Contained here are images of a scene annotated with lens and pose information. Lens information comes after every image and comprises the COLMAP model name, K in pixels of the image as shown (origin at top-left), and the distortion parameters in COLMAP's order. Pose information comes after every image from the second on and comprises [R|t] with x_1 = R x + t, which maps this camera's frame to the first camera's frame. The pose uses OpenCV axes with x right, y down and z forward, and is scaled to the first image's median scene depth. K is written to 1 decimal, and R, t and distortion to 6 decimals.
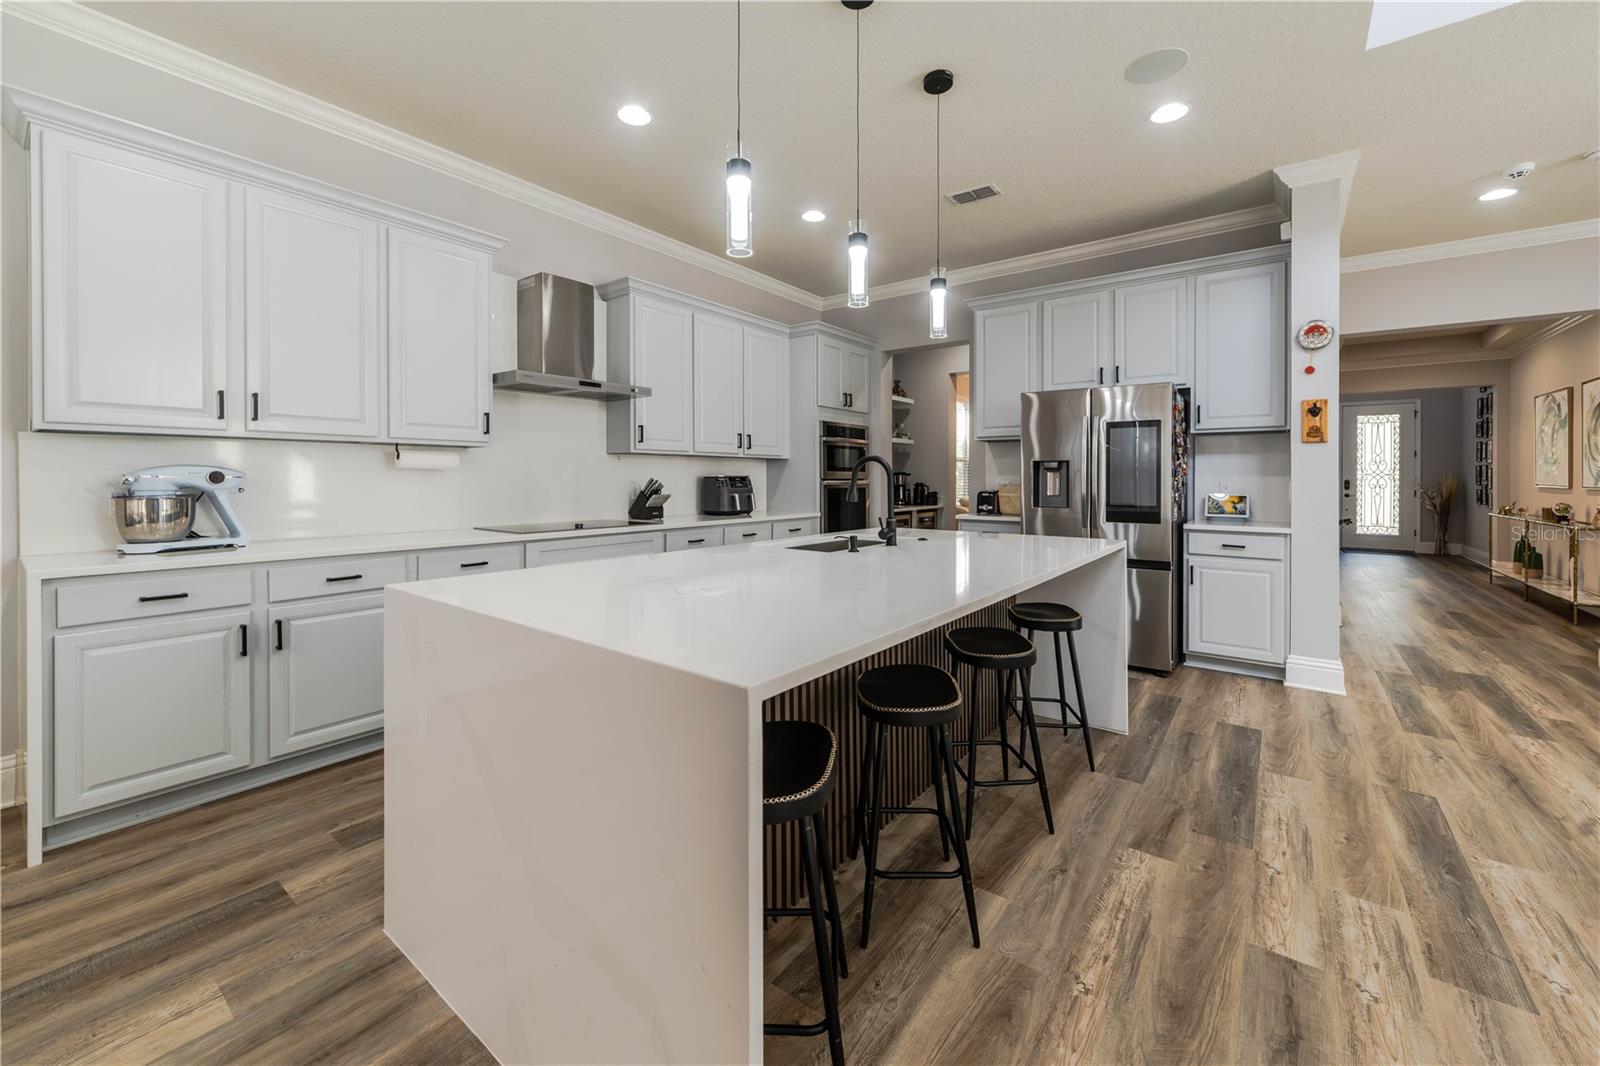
lens RADIAL K [[613.3, 0, 822.4], [0, 613.3, 479.3], [0, 0, 1]] dist [-0.001040, 0.000458]
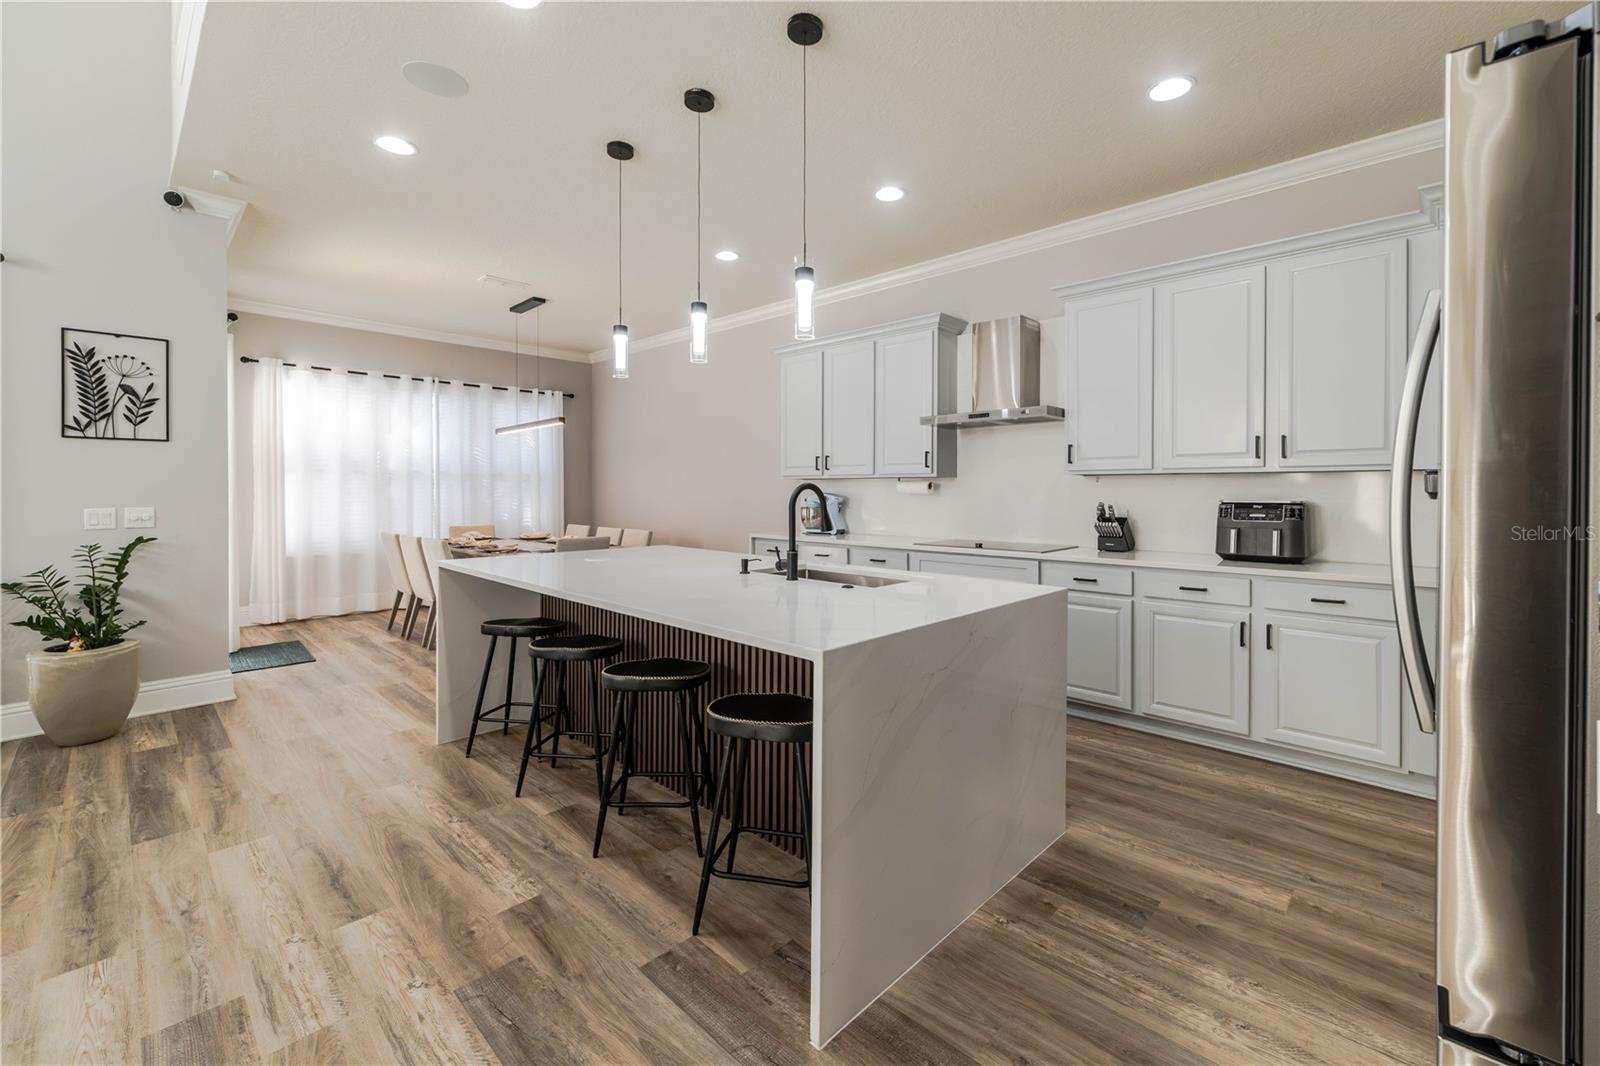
lens RADIAL K [[613.3, 0, 811.3], [0, 613.3, 494.9], [0, 0, 1]] dist [-0.001040, 0.000458]
pose [[-0.078289, 0.006803, -0.996908, 1.592480], [-0.000967, 0.999976, 0.006900, -0.050827], [0.996930, 0.001504, -0.078280, 1.670115]]
